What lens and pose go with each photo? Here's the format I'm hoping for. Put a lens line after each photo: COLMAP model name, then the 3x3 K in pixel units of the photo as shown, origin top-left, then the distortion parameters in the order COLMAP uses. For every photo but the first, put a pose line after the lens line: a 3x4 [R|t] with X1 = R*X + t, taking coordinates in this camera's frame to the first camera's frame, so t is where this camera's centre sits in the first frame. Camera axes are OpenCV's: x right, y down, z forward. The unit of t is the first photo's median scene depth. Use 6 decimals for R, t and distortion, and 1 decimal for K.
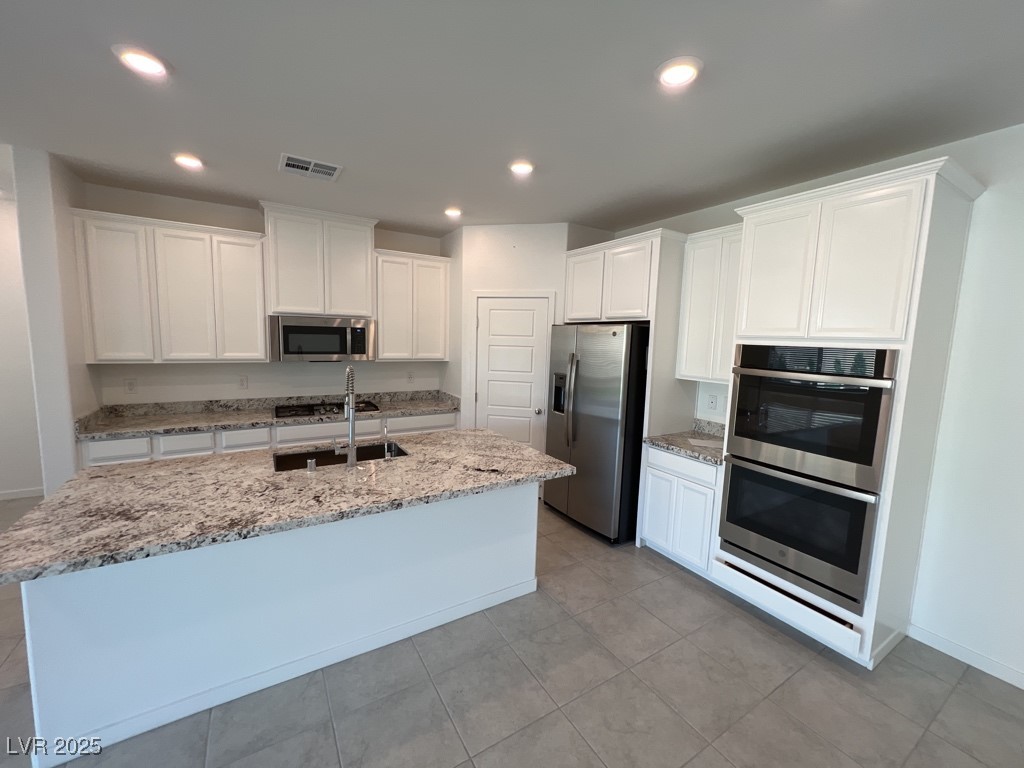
lens RADIAL K [[408.8, 0, 509.1], [0, 408.8, 381.6], [0, 0, 1]] dist [-0.001583, 0.000818]
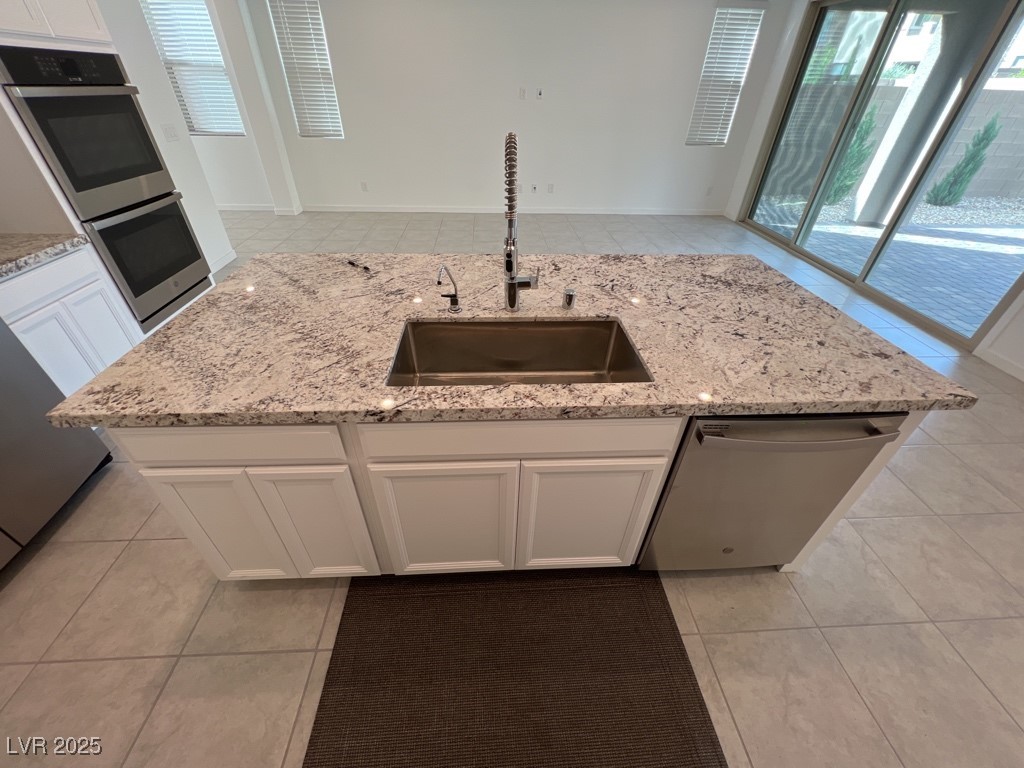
lens RADIAL K [[408.8, 0, 509.1], [0, 408.8, 381.6], [0, 0, 1]] dist [-0.001583, 0.000818]
pose [[-0.878519, -0.319612, 0.355039, -0.457802], [0.004722, 0.737368, 0.675474, -0.101539], [-0.477684, 0.595093, -0.646283, 1.052989]]
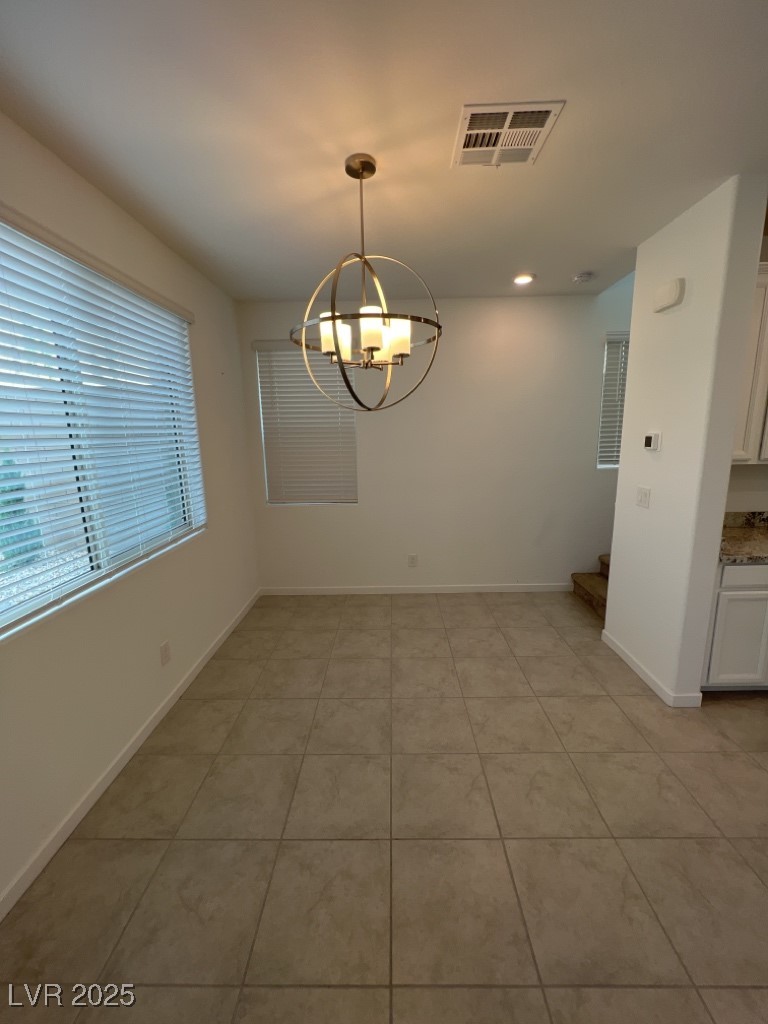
lens RADIAL K [[408.8, 0, 384.0], [0, 408.8, 512.0], [0, 0, 1]] dist [-0.001583, 0.000818]
pose [[0.840696, 0.057298, -0.538467, -1.038357], [-0.012026, 0.996117, 0.087219, -0.013873], [0.541373, -0.066849, 0.838121, -0.009319]]
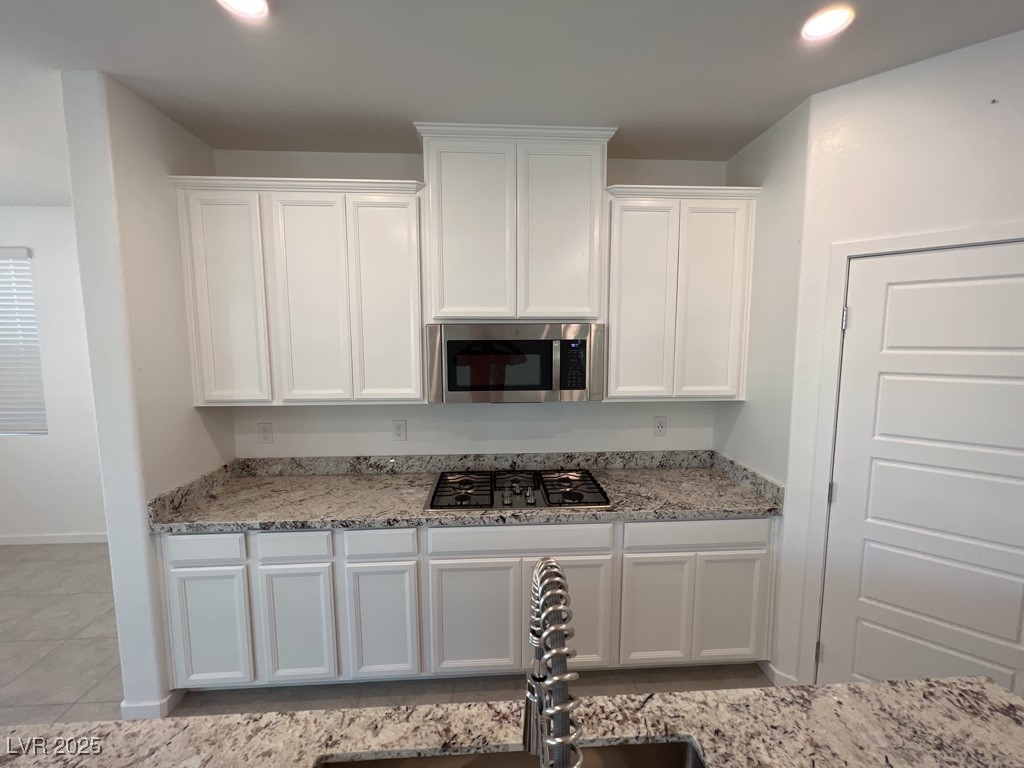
lens RADIAL K [[408.8, 0, 509.1], [0, 408.8, 381.6], [0, 0, 1]] dist [-0.001583, 0.000818]
pose [[0.882380, 0.017922, -0.470196, -0.237480], [-0.025185, 0.999641, -0.009161, -0.087317], [0.469863, 0.019926, 0.882514, 0.610134]]
